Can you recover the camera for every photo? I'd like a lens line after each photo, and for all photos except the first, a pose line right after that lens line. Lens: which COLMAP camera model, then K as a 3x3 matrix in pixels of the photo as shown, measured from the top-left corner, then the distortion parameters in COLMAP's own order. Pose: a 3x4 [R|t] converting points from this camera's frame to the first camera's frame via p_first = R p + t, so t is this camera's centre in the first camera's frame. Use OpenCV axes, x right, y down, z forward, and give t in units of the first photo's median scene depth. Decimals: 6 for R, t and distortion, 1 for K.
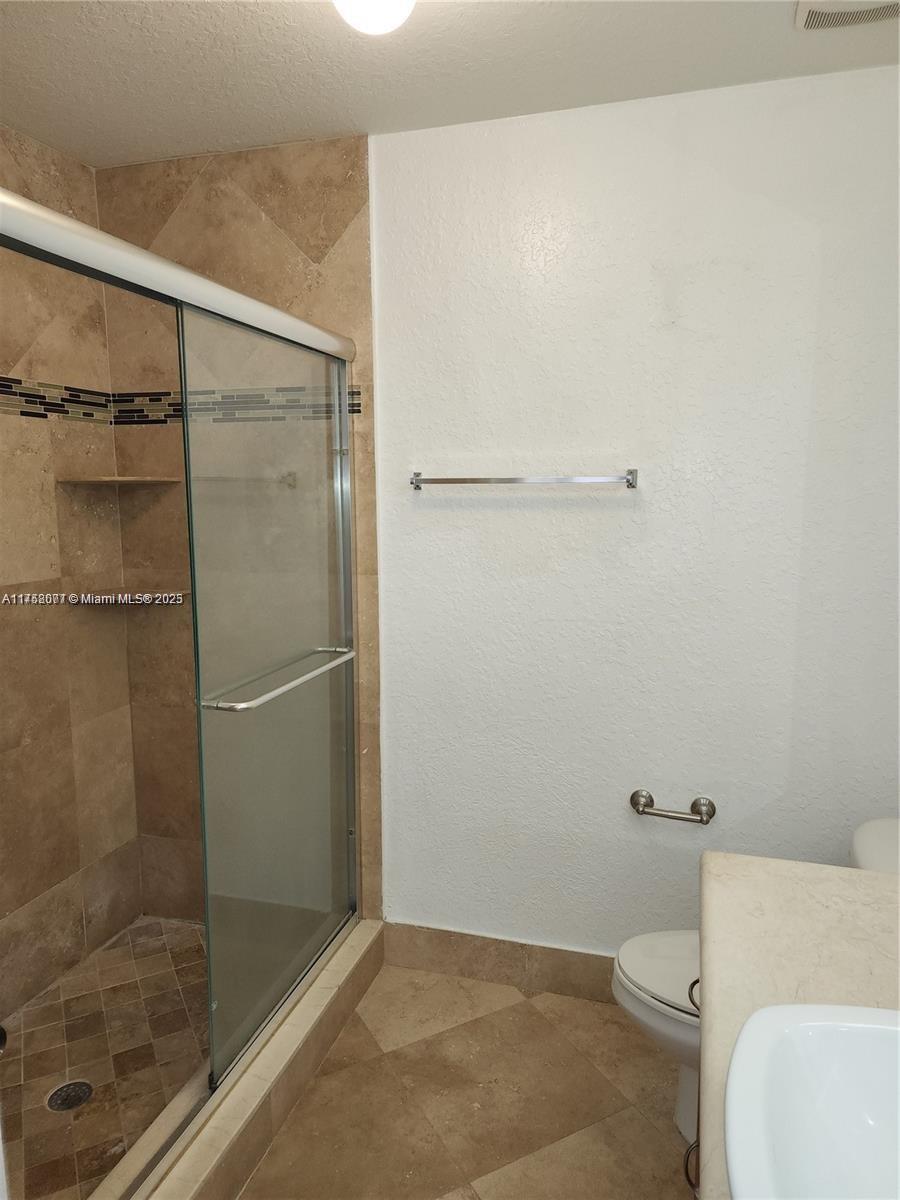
lens RADIAL K [[797.9, 0, 450.0], [0, 797.9, 600.0], [0, 0, 1]] dist [0.094702, -0.084802]
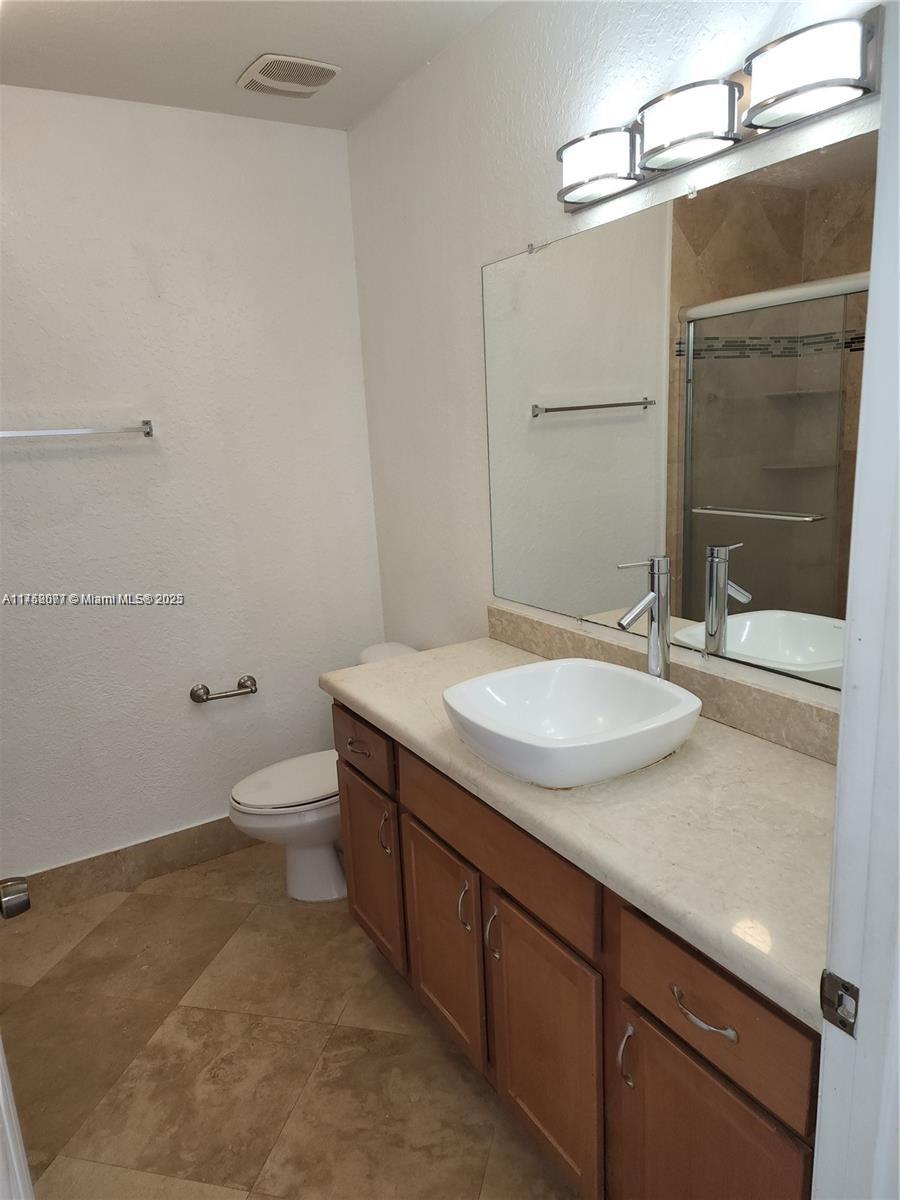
lens RADIAL K [[797.9, 0, 450.0], [0, 797.9, 600.0], [0, 0, 1]] dist [0.094702, -0.084802]
pose [[0.675151, -0.192214, 0.712198, -0.358596], [0.153336, 0.980936, 0.119383, 0.021652], [-0.721568, 0.028604, 0.691753, -0.131232]]
